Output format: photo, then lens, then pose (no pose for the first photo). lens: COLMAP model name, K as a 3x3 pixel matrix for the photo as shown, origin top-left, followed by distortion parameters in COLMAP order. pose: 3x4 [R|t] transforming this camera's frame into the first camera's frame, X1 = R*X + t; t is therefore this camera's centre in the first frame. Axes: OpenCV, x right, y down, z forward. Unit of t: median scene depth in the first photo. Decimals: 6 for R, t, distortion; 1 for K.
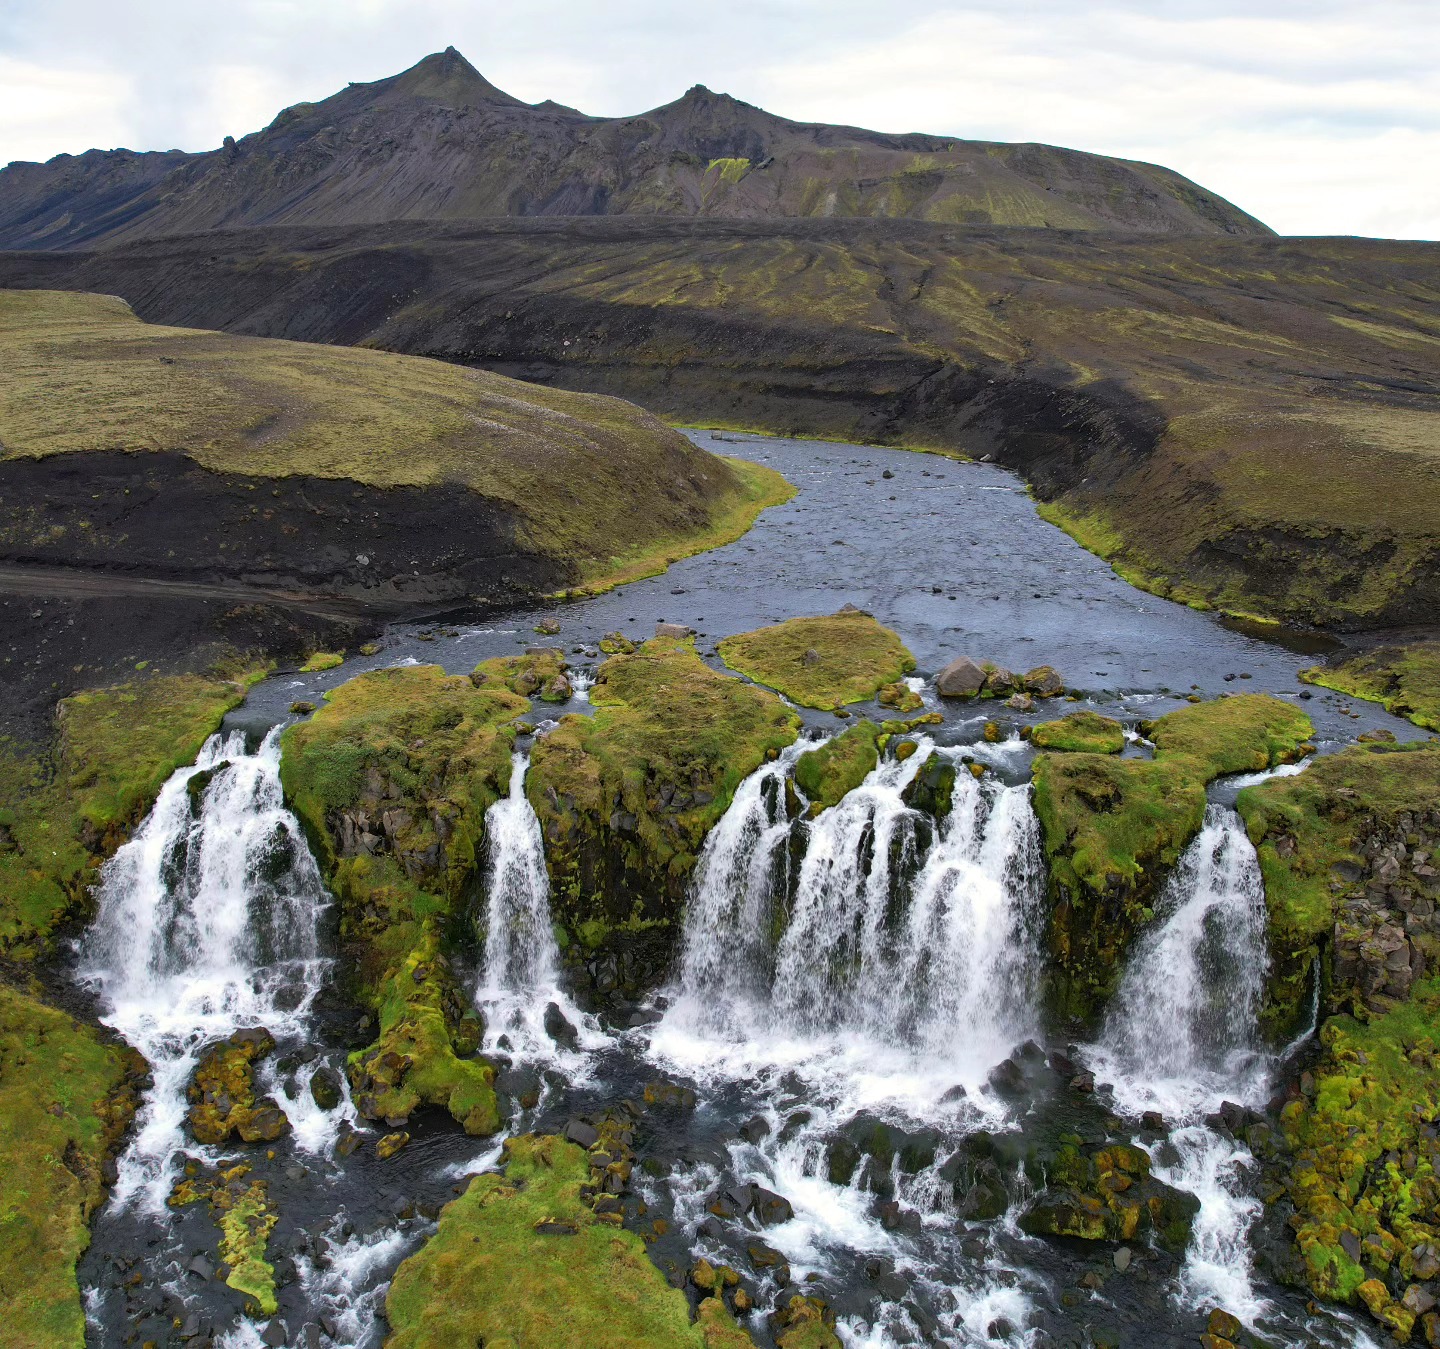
lens RADIAL K [[1286.7, 0, 722.4], [0, 1286.7, 676.3], [0, 0, 1]] dist [-0.044504, 0.013737]
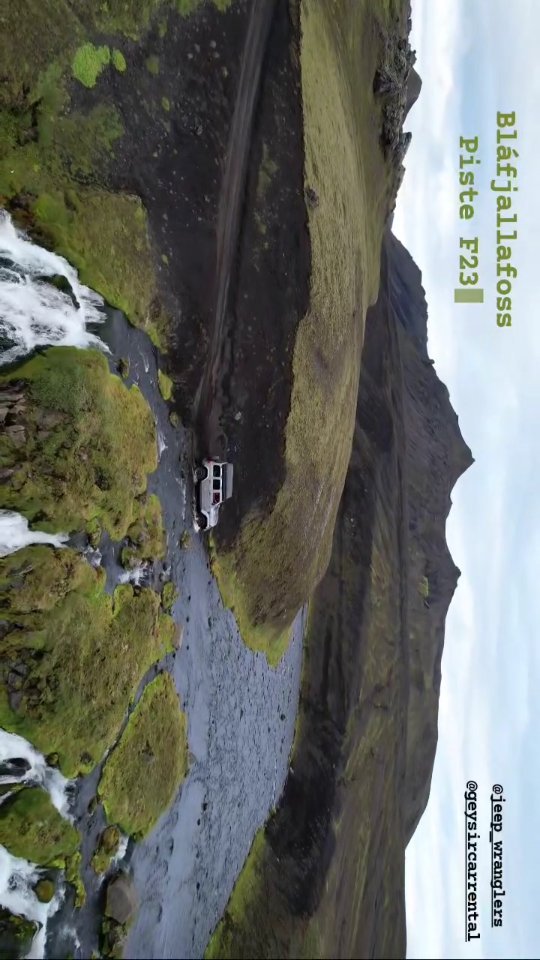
lens RADIAL K [[615.7, 0, 272.1], [0, 615.7, 479.3], [0, 0, 1]] dist [-0.031679, 0.000760]
pose [[-0.021215, 0.986850, -0.160239, -0.105731], [-0.989834, -0.043278, -0.135480, -0.041224], [-0.140633, 0.155736, 0.977736, 0.341959]]
